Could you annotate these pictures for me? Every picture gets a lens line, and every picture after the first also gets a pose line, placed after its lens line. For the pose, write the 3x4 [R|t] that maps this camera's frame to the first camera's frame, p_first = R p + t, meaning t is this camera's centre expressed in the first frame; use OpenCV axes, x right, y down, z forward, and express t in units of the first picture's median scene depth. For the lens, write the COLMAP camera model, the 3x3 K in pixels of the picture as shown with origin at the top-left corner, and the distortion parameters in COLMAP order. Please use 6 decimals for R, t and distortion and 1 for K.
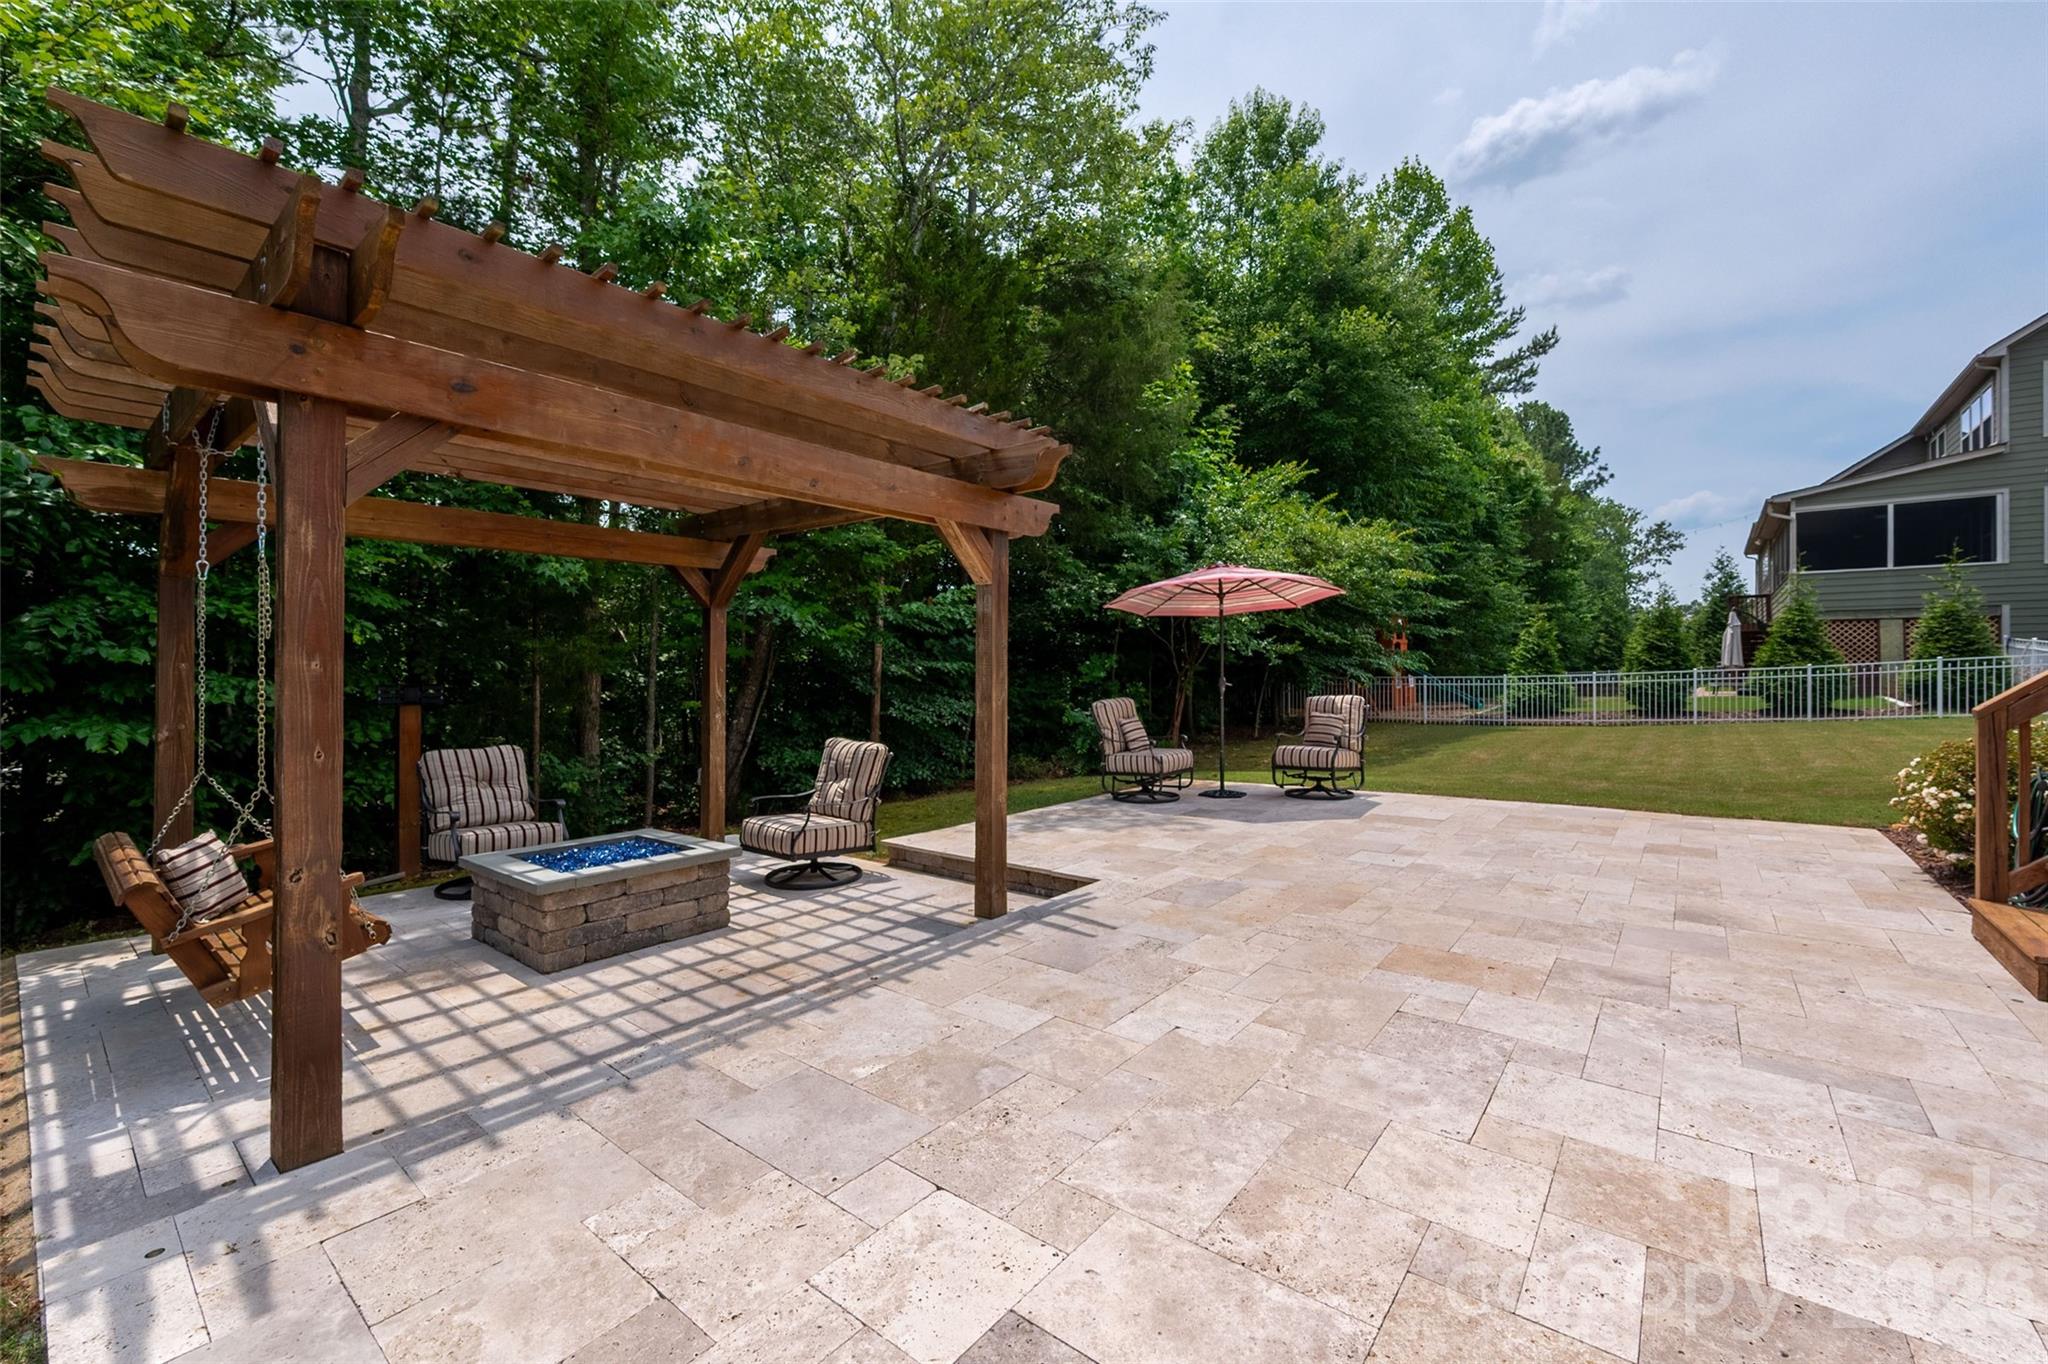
lens RADIAL K [[828.3, 0, 1052.1], [0, 828.3, 678.4], [0, 0, 1]] dist [-0.000835, -0.000110]
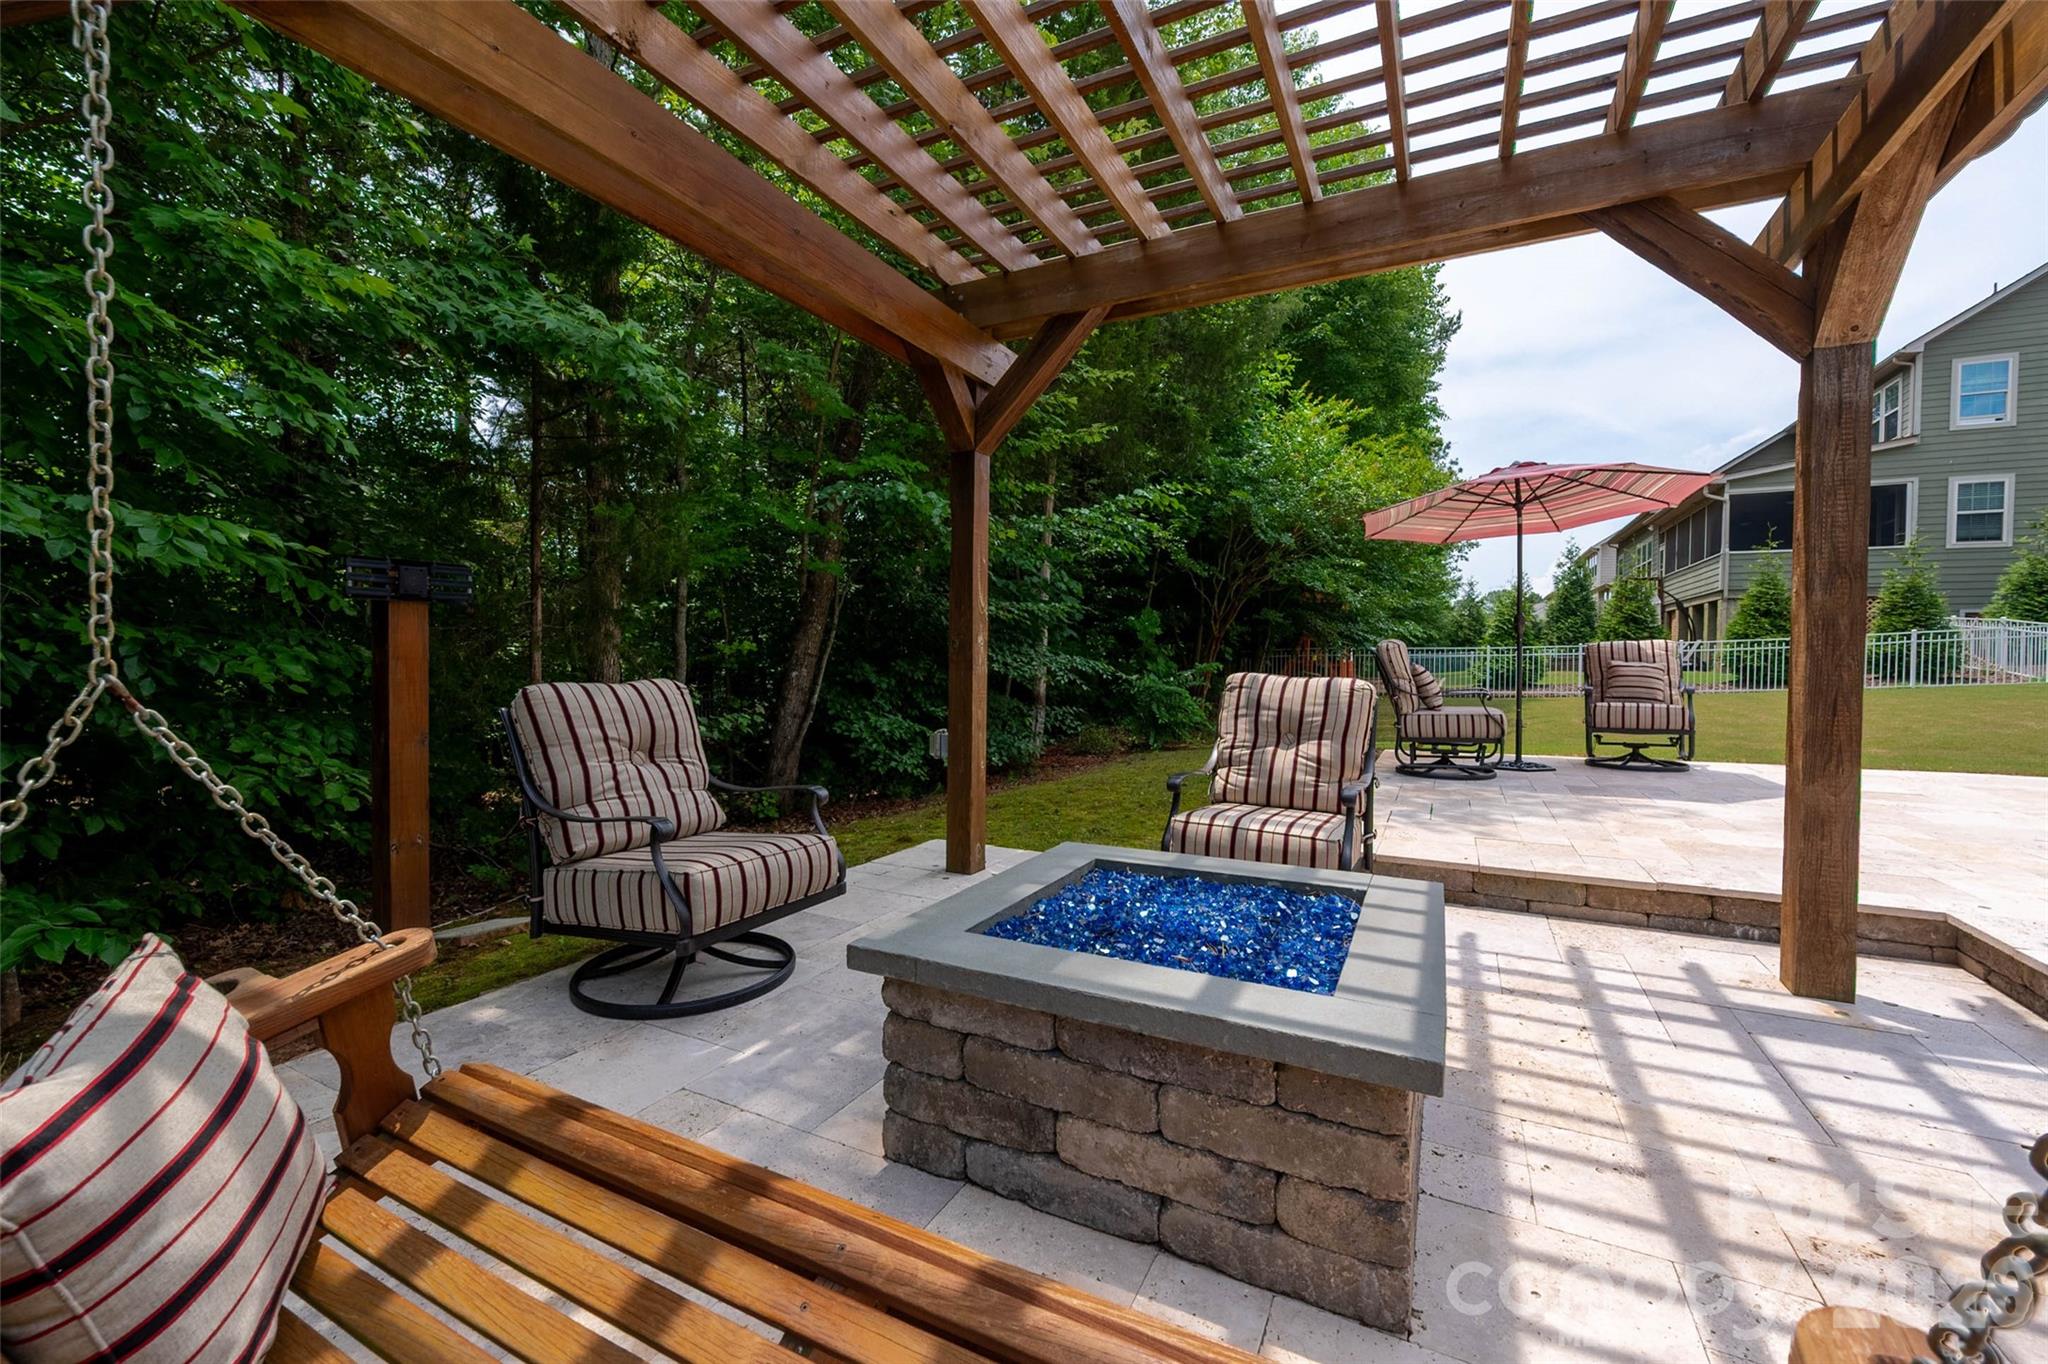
lens RADIAL K [[821.8, 0, 1024.0], [0, 821.8, 682.0], [0, 0, 1]] dist [-0.000787, 0.000044]
pose [[0.983147, 0.005571, 0.182732, -0.584143], [-0.009941, 0.999686, 0.023010, 0.075393], [-0.182547, -0.024439, 0.982893, 0.523252]]
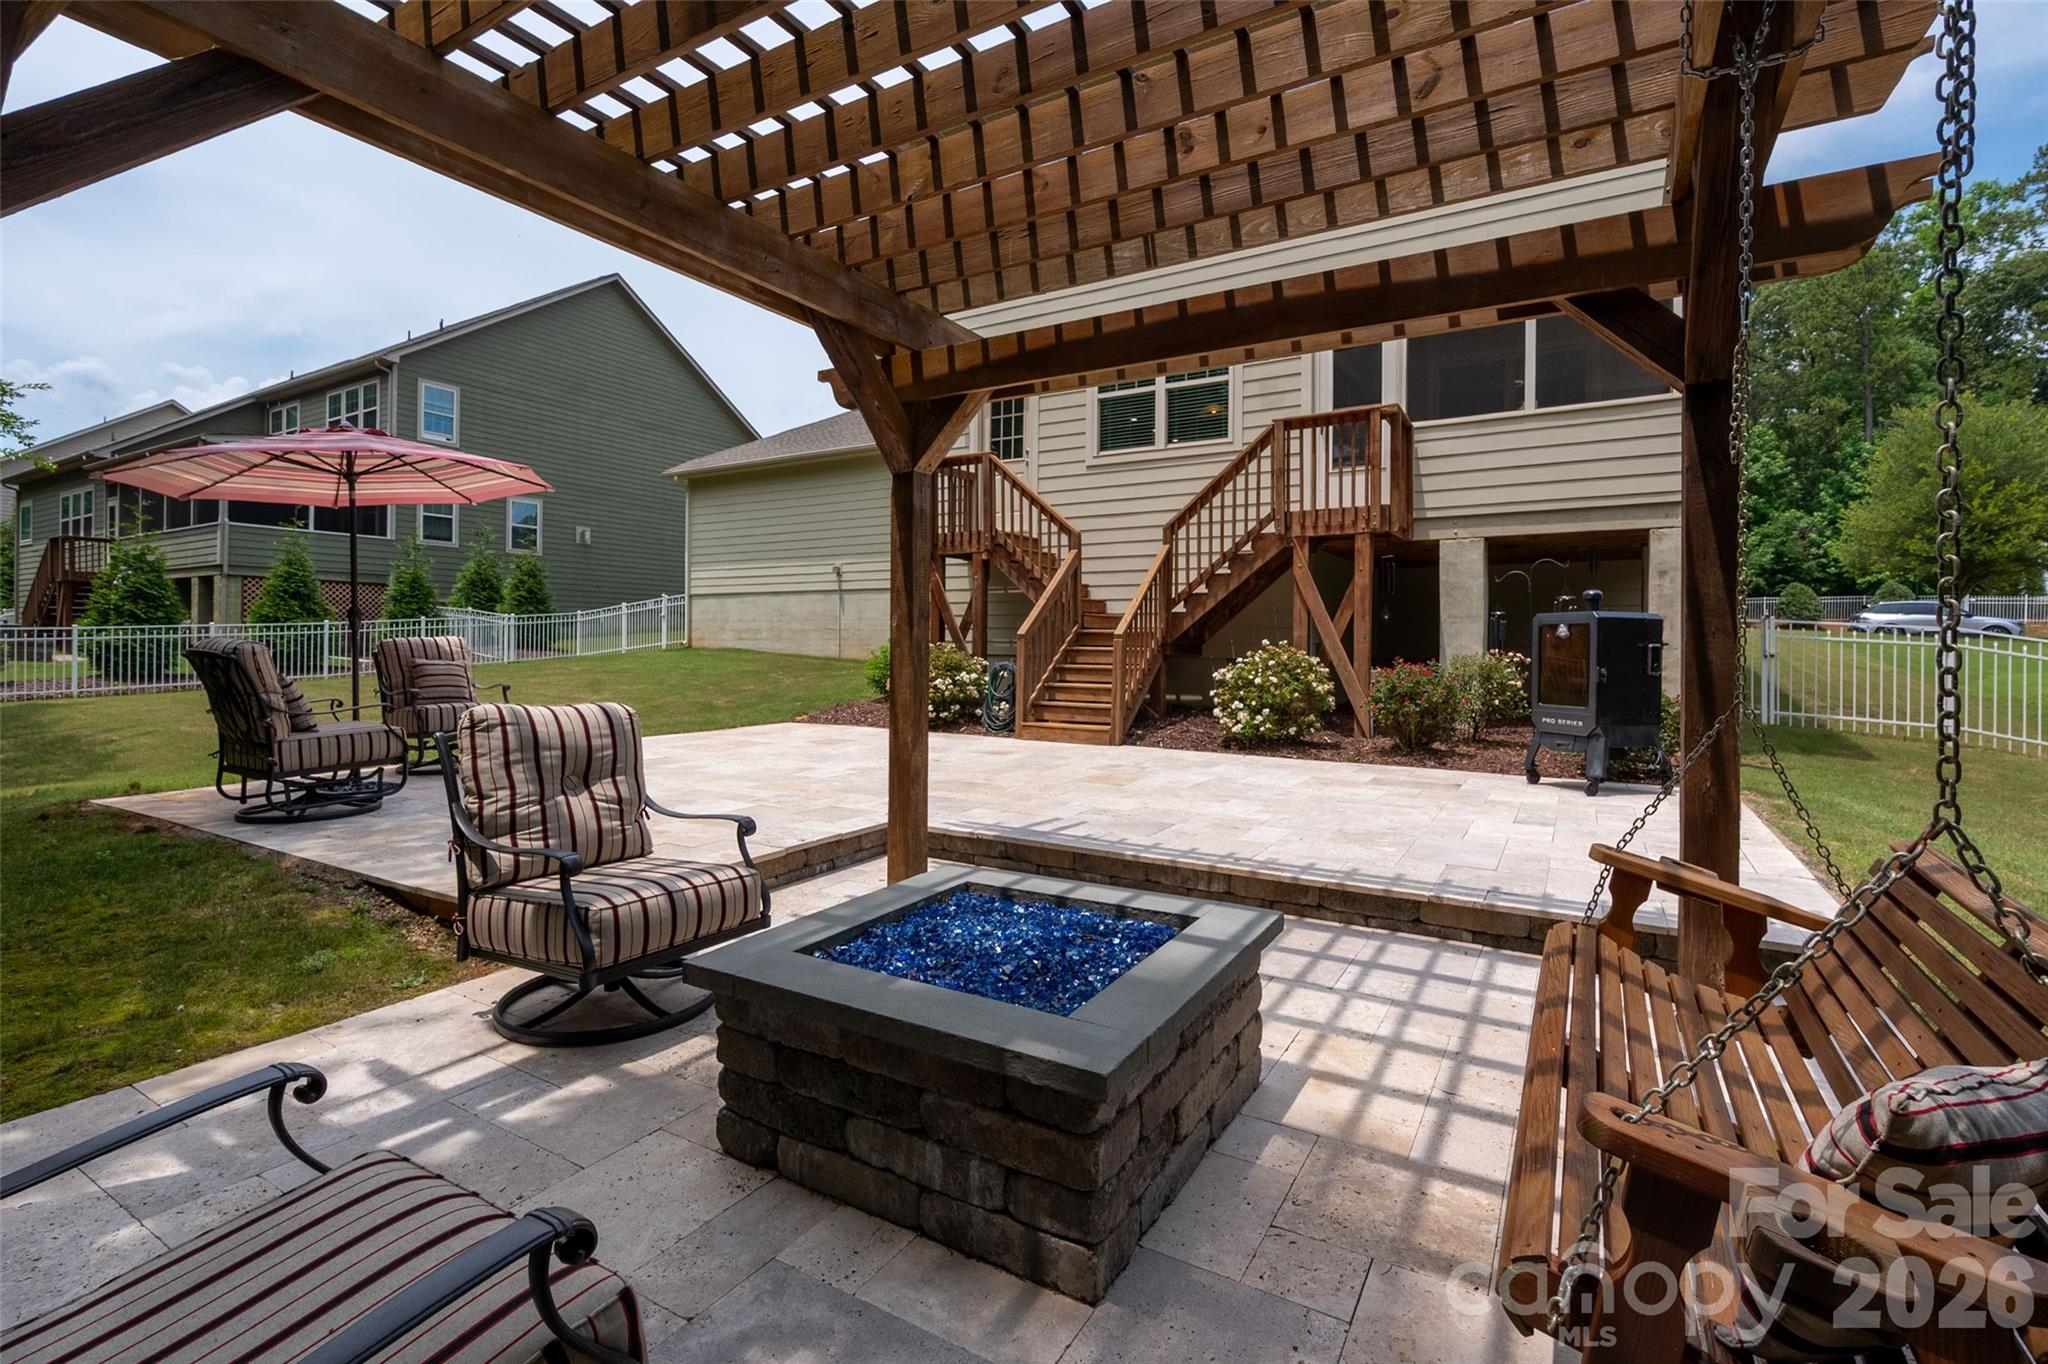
lens RADIAL K [[929.0, 0, 1025.9], [0, 929.0, 654.2], [0, 0, 1]] dist [0.001676, 0.000088]
pose [[-0.117748, -0.008389, 0.993008, -0.862770], [0.003798, 0.999953, 0.008898, 0.049025], [-0.993036, 0.004819, -0.117711, 0.875767]]
